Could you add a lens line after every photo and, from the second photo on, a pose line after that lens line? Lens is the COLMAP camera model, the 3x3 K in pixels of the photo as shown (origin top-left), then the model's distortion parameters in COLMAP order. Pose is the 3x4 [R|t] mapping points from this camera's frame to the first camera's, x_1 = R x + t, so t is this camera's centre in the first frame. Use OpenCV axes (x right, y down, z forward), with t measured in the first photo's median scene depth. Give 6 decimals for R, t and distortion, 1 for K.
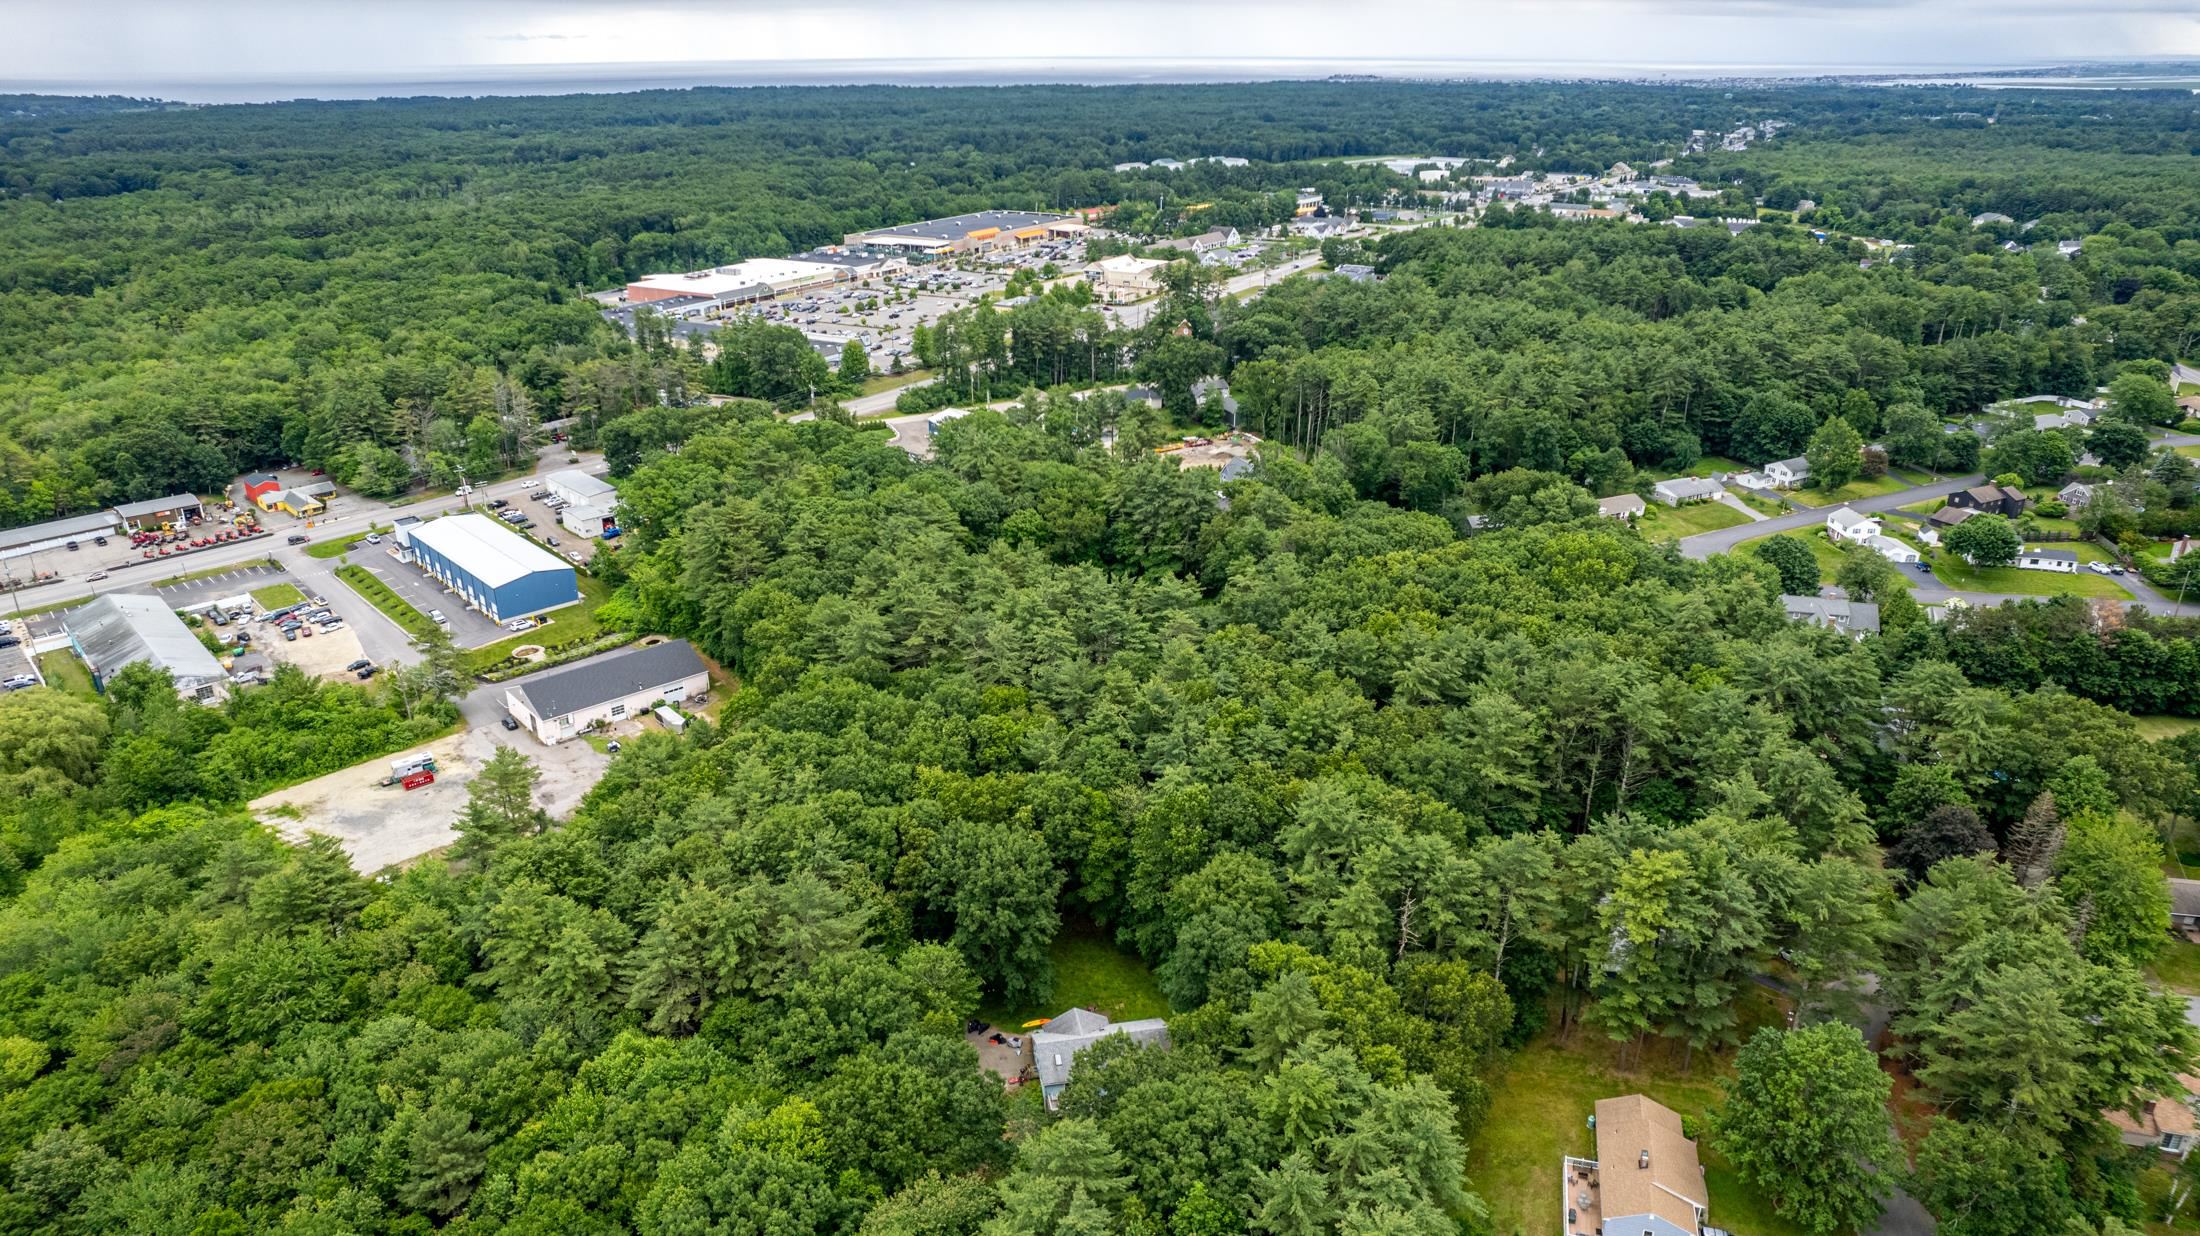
lens RADIAL K [[1442.4, 0, 1098.8], [0, 1442.4, 608.8], [0, 0, 1]] dist [-0.057513, 0.049213]
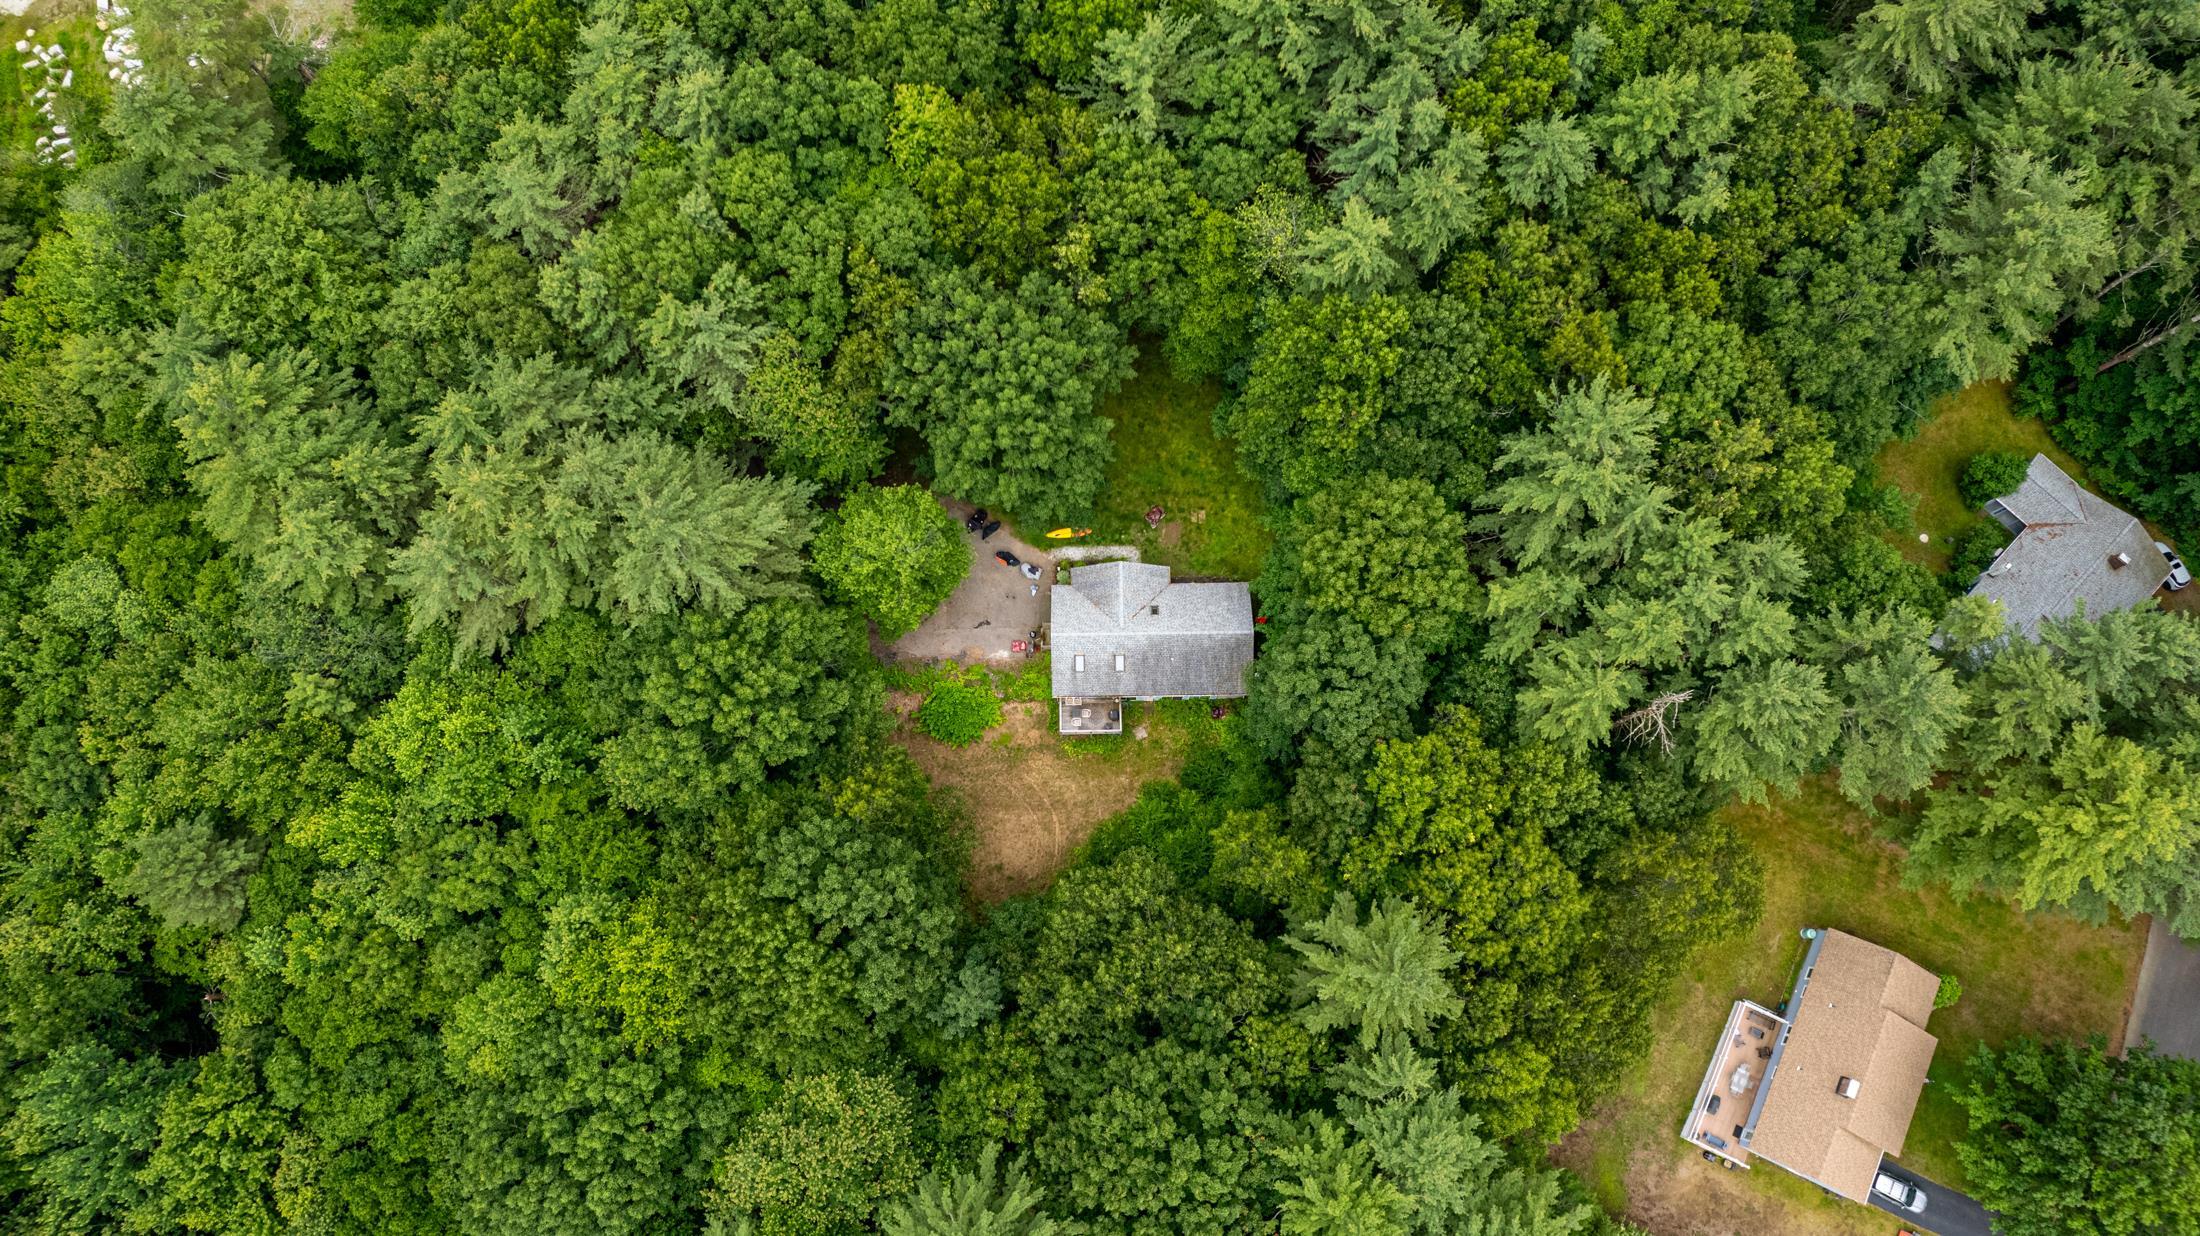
lens RADIAL K [[1442.4, 0, 1088.6], [0, 1442.4, 624.4], [0, 0, 1]] dist [-0.057513, 0.049213]
pose [[0.984085, 0.171997, -0.044641, 0.002744], [-0.059453, 0.555436, 0.829431, -0.216705], [0.167455, -0.813577, 0.556823, 0.523999]]
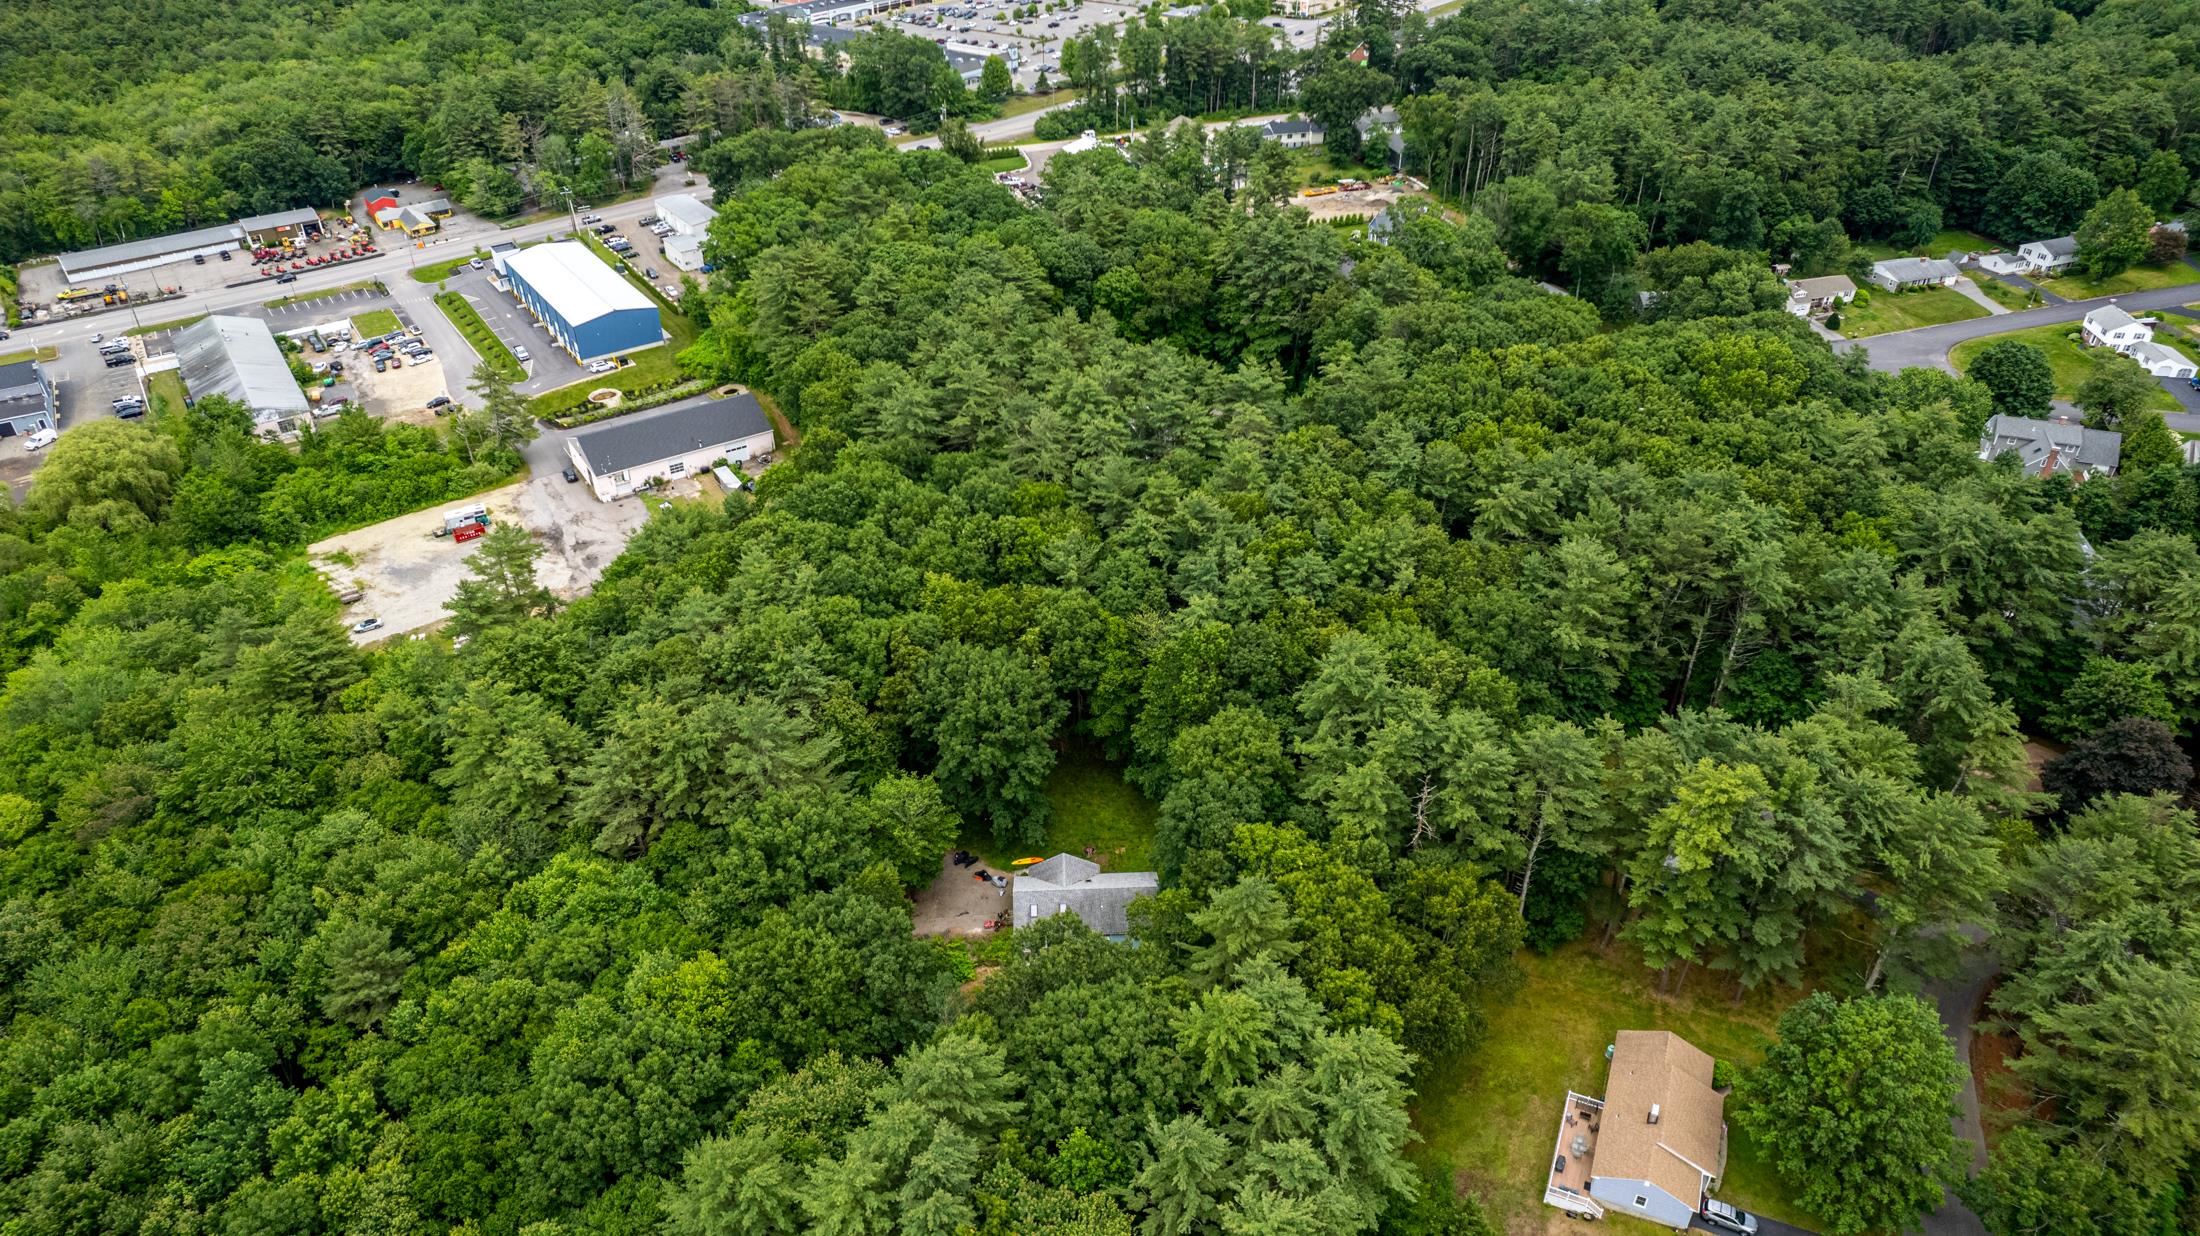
lens RADIAL K [[1442.4, 0, 1091.6], [0, 1442.4, 613.7], [0, 0, 1]] dist [-0.057513, 0.049213]
pose [[0.987941, 0.076232, -0.134766, 0.098169], [-0.048457, 0.978902, 0.198501, -0.049154], [0.147055, -0.189577, 0.970791, 0.116006]]
